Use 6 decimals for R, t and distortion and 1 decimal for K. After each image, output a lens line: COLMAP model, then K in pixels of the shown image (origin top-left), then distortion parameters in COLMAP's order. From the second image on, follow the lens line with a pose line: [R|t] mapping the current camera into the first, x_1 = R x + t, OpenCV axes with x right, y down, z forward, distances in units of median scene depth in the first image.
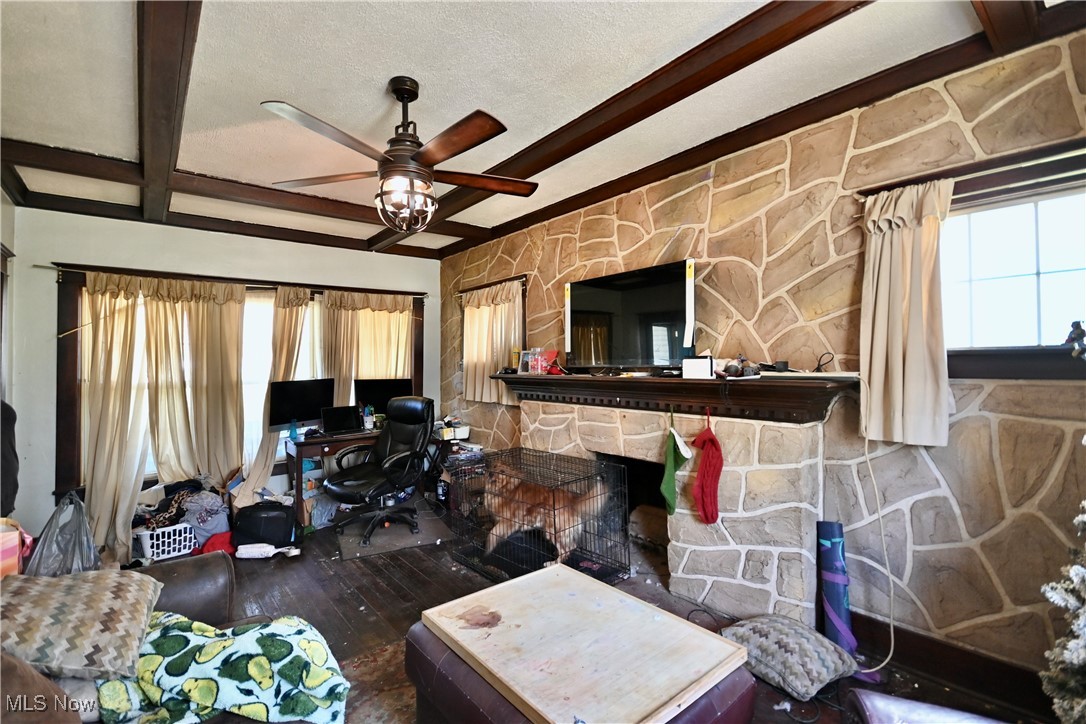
lens RADIAL K [[482.6, 0, 537.0], [0, 482.6, 364.0], [0, 0, 1]] dist [-0.004295, 0.000037]
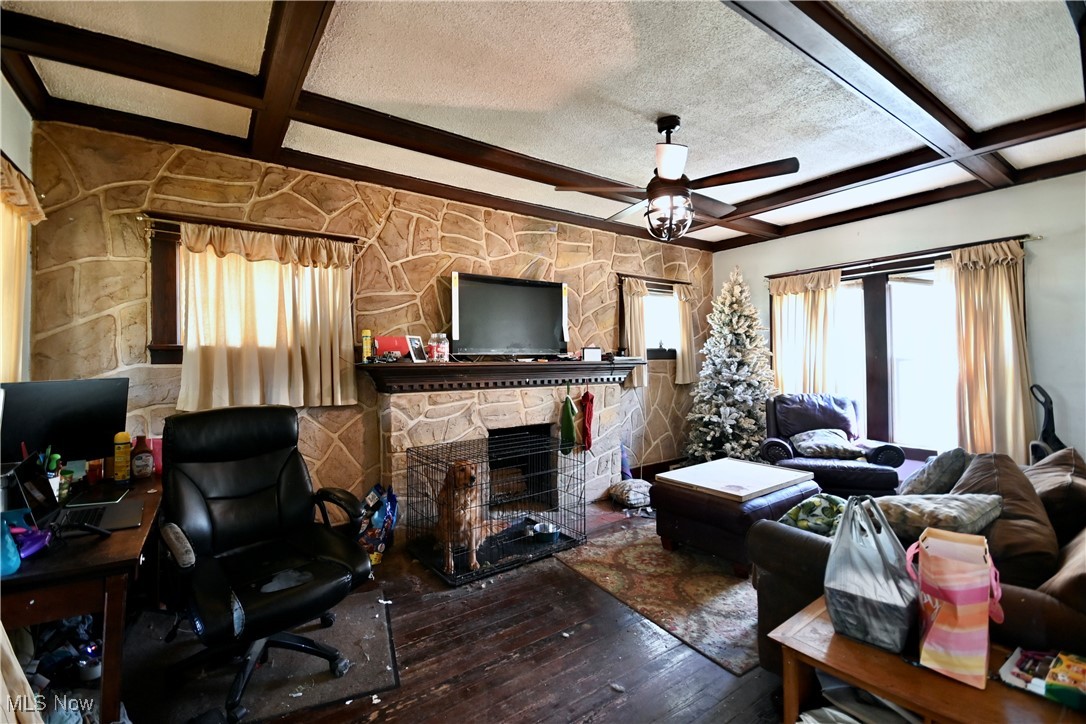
lens RADIAL K [[482.6, 0, 538.5], [0, 482.6, 359.3], [0, 0, 1]] dist [-0.004295, 0.000037]
pose [[0.061557, 0.011440, 0.998038, -0.973656], [0.009846, 0.999879, -0.012069, 0.031290], [-0.998055, 0.010570, 0.061437, 0.800514]]
